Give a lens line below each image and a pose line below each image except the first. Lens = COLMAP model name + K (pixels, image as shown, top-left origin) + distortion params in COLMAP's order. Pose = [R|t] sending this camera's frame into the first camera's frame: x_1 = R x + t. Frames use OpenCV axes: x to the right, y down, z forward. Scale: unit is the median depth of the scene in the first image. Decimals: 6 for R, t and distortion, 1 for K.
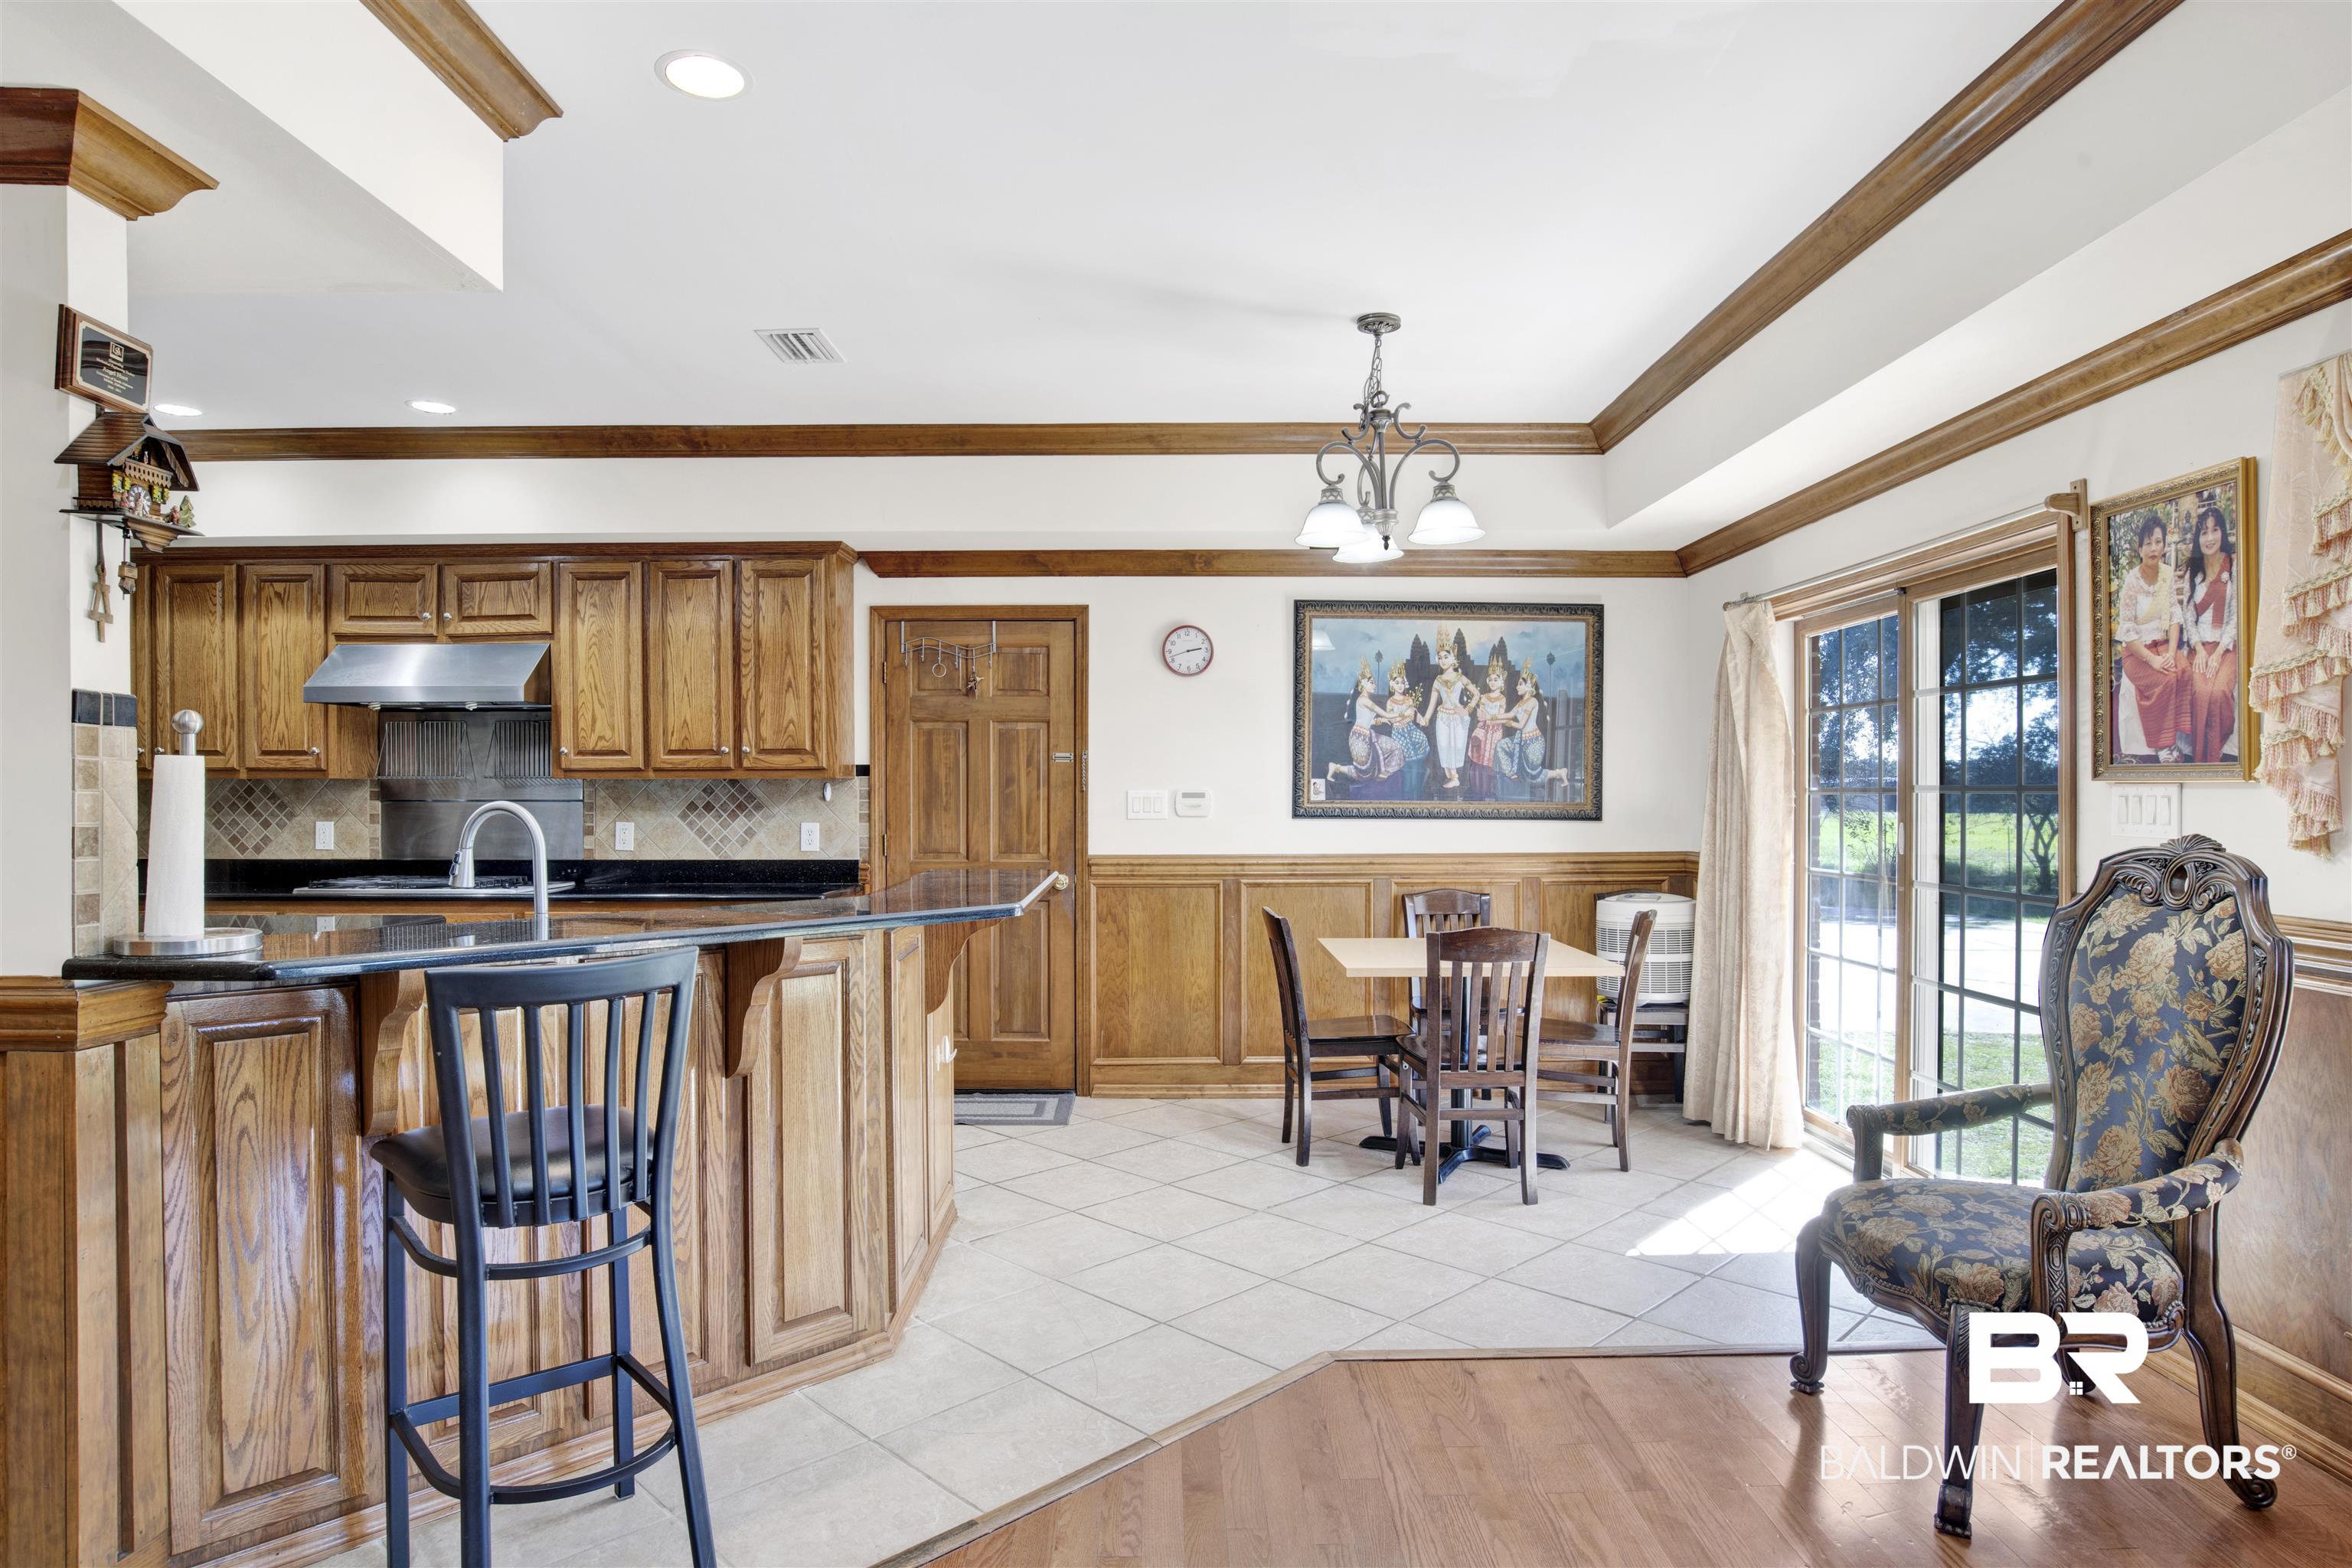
lens RADIAL K [[1324.1, 0, 1173.5], [0, 1324.1, 778.3], [0, 0, 1]] dist [-0.041727, 0.016929]
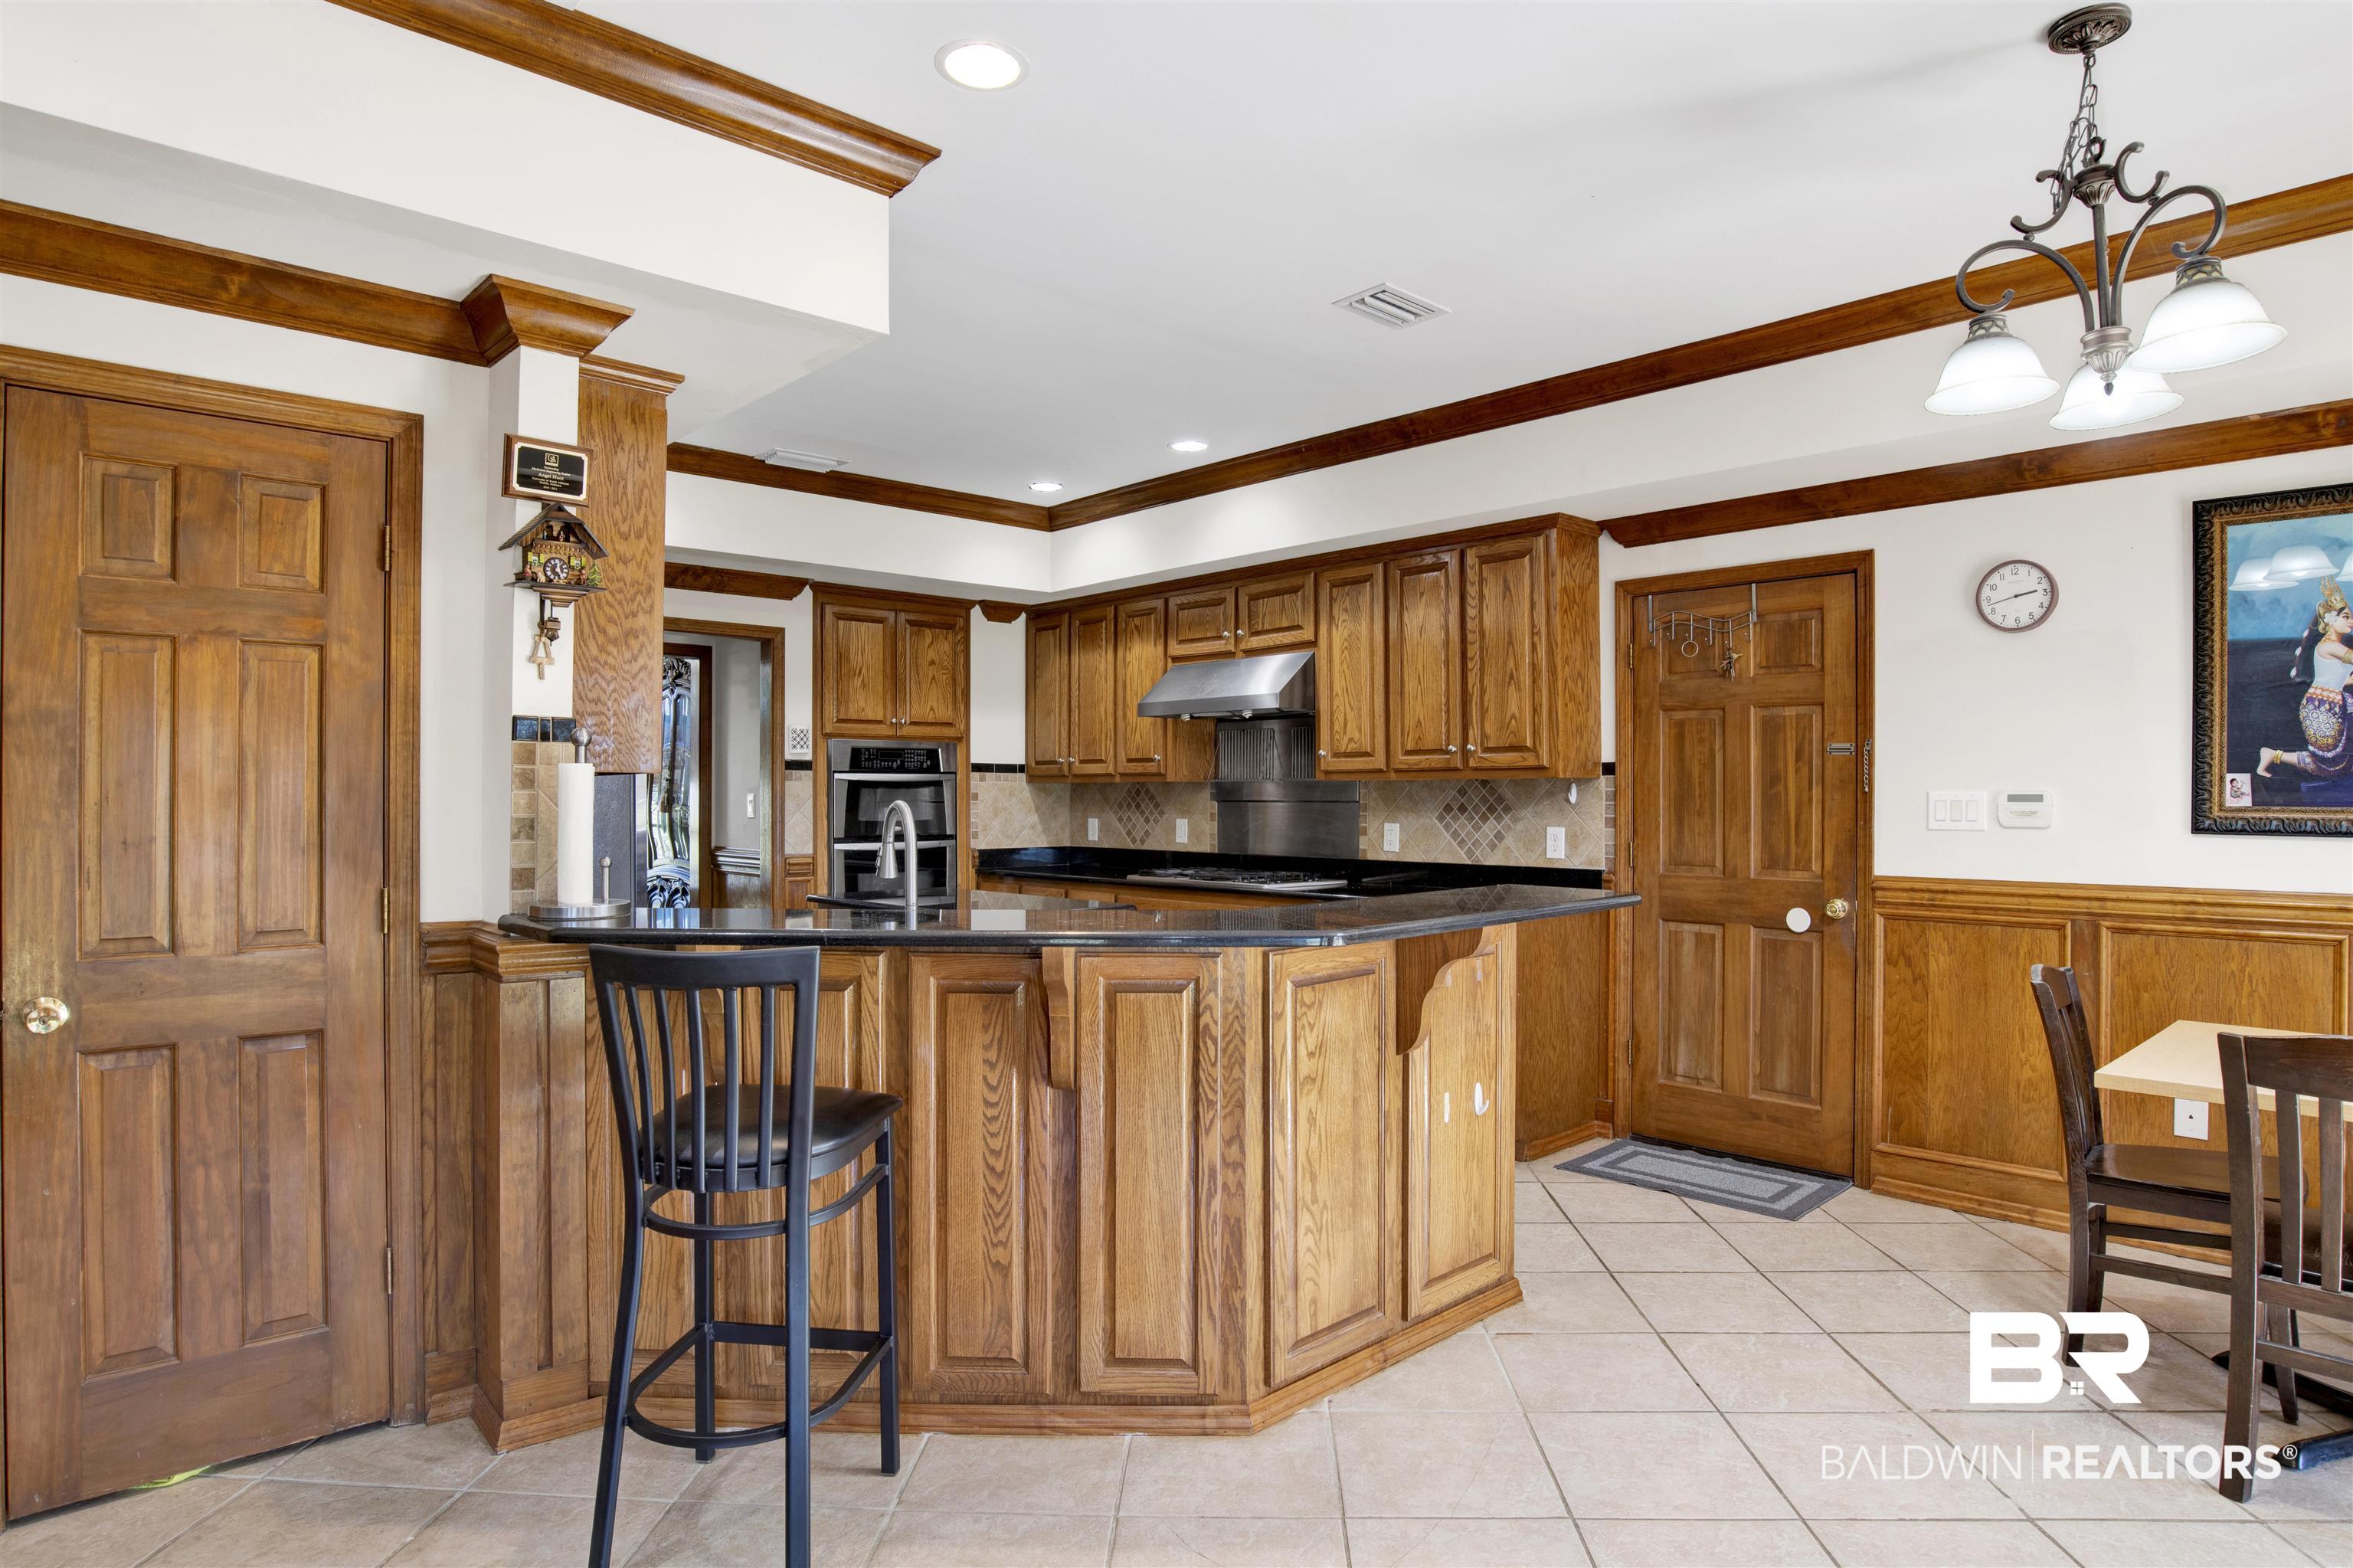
lens RADIAL K [[1305.3, 0, 1175.6], [0, 1305.3, 787.9], [0, 0, 1]] dist [-0.059602, 0.016814]
pose [[0.684459, -0.002270, -0.729047, 0.203044], [0.006280, 0.999976, 0.002782, 0.002602], [0.729024, -0.006483, 0.684458, 0.200974]]
